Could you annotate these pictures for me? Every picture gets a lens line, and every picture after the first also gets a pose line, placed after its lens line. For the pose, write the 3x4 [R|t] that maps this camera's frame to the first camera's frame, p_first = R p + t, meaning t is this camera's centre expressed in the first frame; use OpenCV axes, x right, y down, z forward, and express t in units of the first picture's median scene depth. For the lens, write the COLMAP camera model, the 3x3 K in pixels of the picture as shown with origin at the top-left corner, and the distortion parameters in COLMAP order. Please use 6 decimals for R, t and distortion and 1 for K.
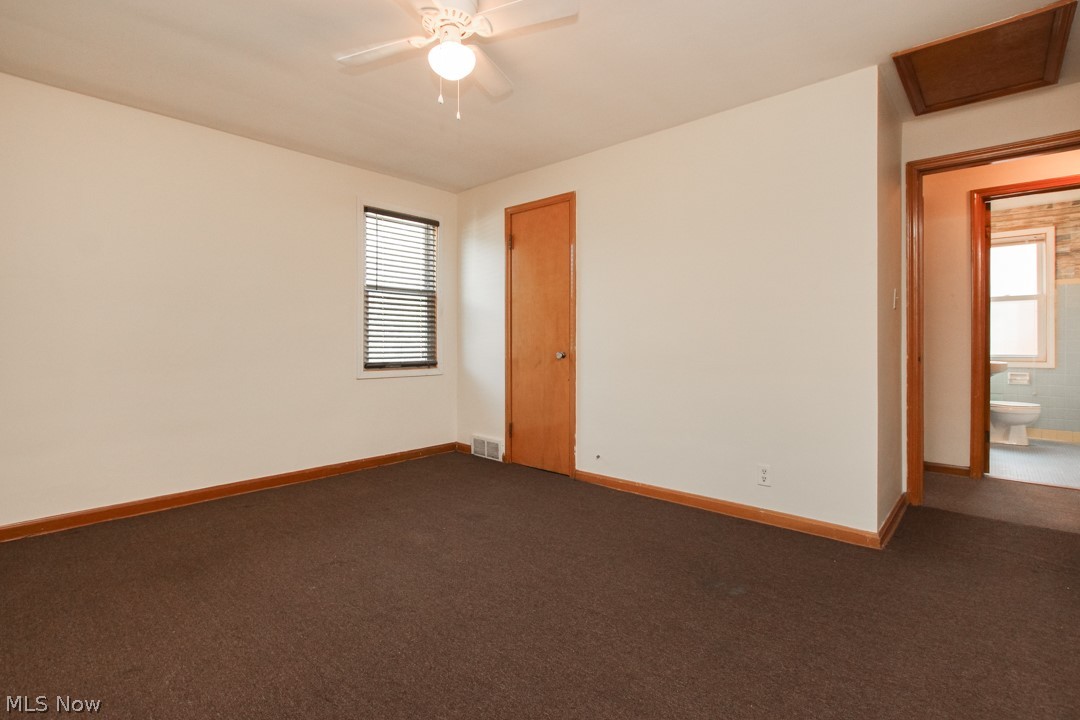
lens RADIAL K [[504.8, 0, 538.3], [0, 504.8, 353.6], [0, 0, 1]] dist [-0.012223, 0.000642]
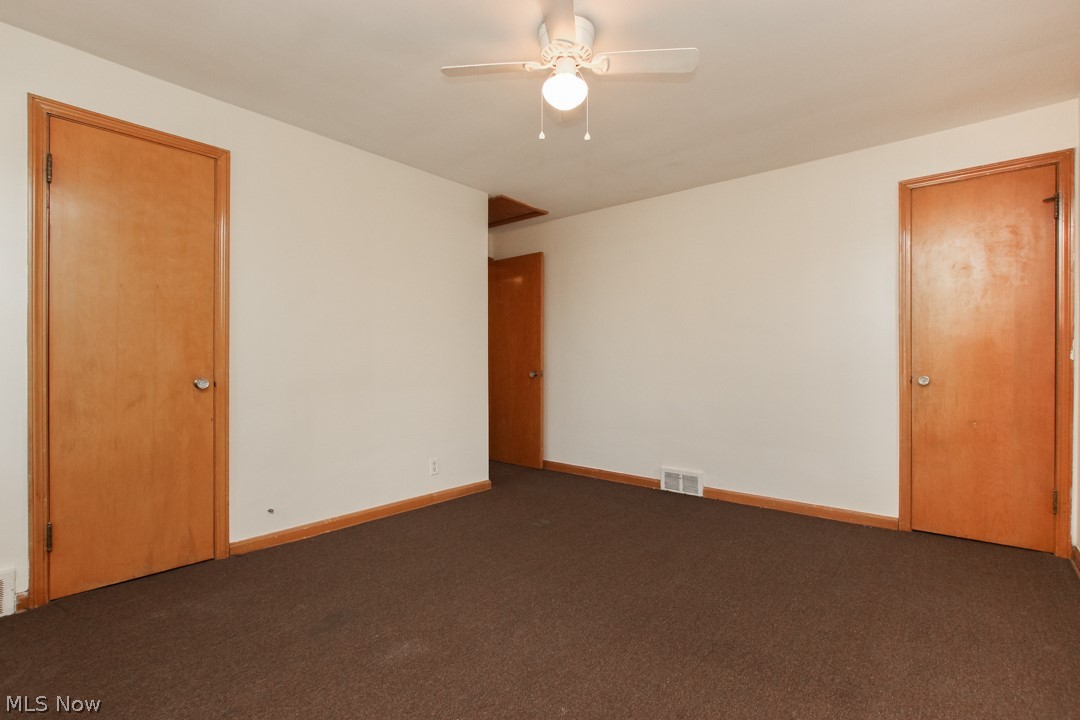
lens RADIAL K [[504.8, 0, 539.2], [0, 504.8, 365.9], [0, 0, 1]] dist [-0.012223, 0.000642]
pose [[-0.045465, -0.005455, 0.998951, -0.631762], [0.023861, 0.999694, 0.006545, -0.013674], [-0.998681, 0.024134, -0.045321, 0.577757]]
